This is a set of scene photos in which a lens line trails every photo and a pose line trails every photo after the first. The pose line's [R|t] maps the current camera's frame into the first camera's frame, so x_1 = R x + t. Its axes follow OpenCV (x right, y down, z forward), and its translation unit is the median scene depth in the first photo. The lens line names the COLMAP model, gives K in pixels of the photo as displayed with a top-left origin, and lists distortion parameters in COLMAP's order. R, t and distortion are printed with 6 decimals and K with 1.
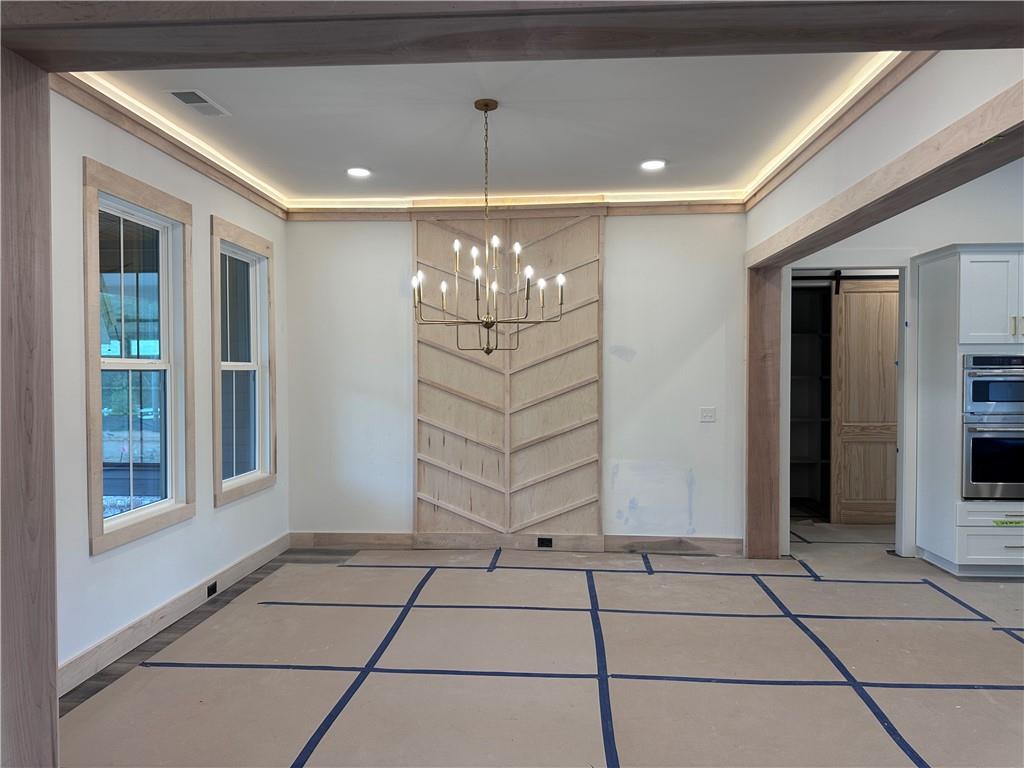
lens RADIAL K [[729.3, 0, 514.1], [0, 729.3, 384.5], [0, 0, 1]] dist [-0.003038, 0.000879]
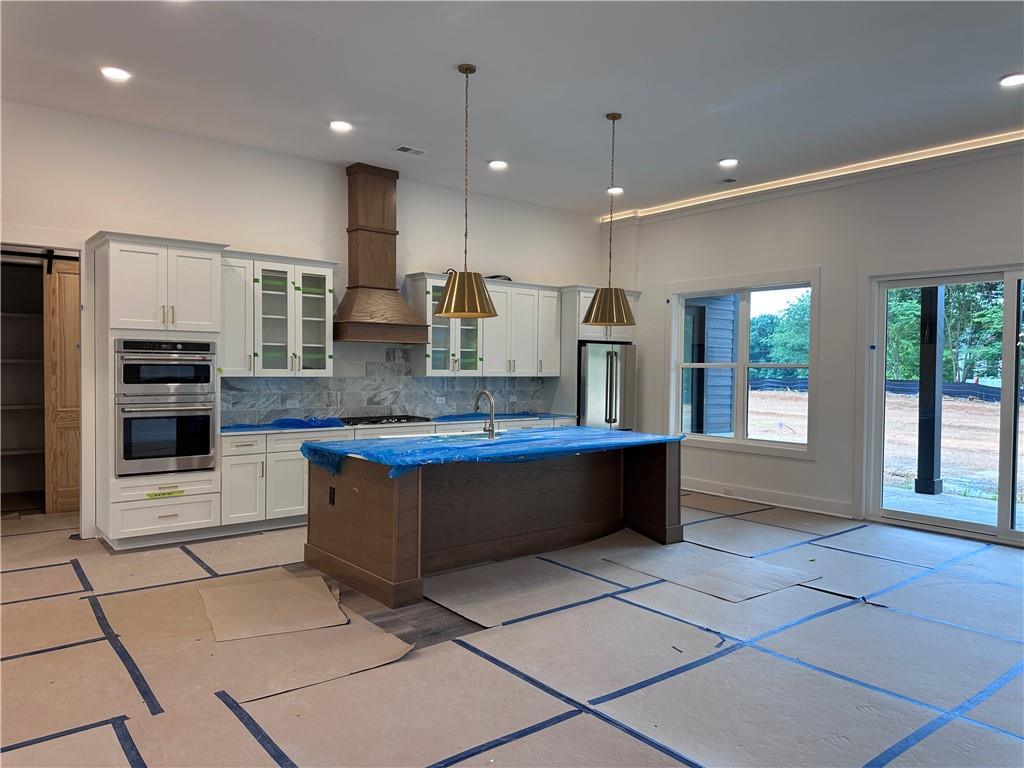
lens RADIAL K [[729.3, 0, 515.3], [0, 729.3, 383.9], [0, 0, 1]] dist [-0.003038, 0.000879]
pose [[0.735681, -0.011705, 0.677227, 0.321572], [0.000845, 0.999866, 0.016364, 0.006880], [-0.677327, -0.011466, 0.735593, -0.154429]]
